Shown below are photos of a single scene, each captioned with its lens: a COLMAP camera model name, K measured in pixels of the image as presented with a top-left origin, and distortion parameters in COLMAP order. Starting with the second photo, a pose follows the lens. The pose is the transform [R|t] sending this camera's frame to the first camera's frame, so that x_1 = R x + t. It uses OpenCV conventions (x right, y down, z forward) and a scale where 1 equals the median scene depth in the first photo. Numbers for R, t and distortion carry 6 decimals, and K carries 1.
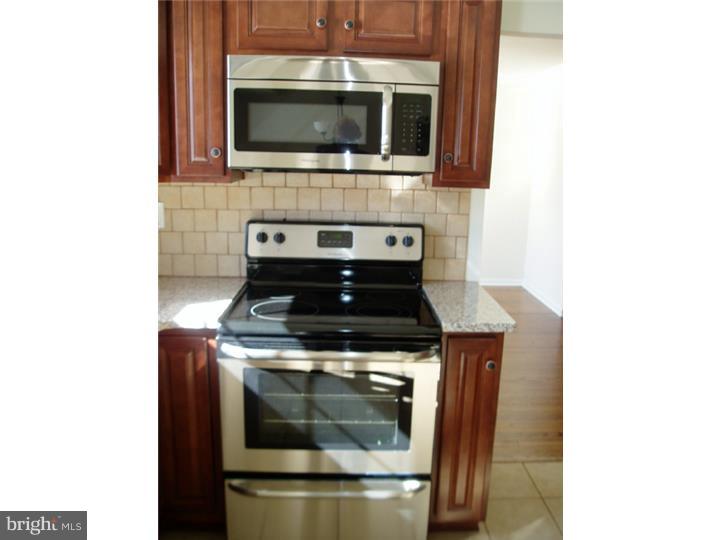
lens RADIAL K [[546.3, 0, 360.0], [0, 546.3, 270.0], [0, 0, 1]] dist [-0.092375, 0.001321]
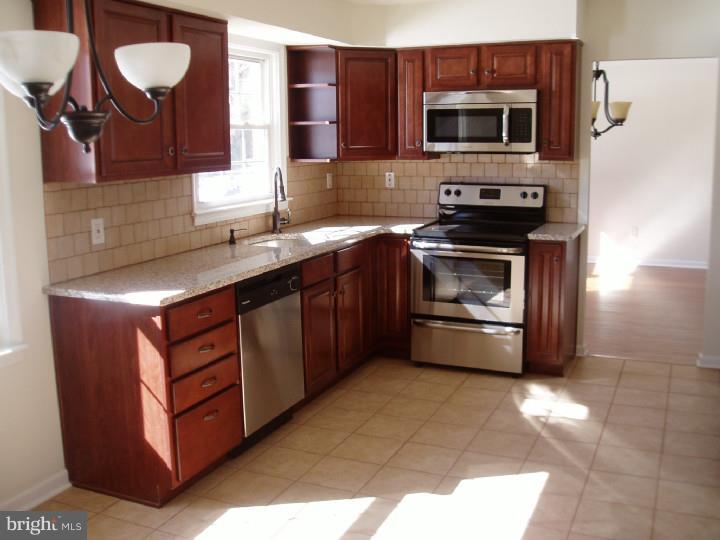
lens RADIAL K [[777.5, 0, 360.0], [0, 777.5, 270.0], [0, 0, 1]] dist [-0.110527, 0.014327]
pose [[0.894676, 0.041563, -0.444777, 0.747146], [-0.057584, 0.998086, -0.022564, 0.284773], [0.442988, 0.045800, 0.895357, -1.434933]]
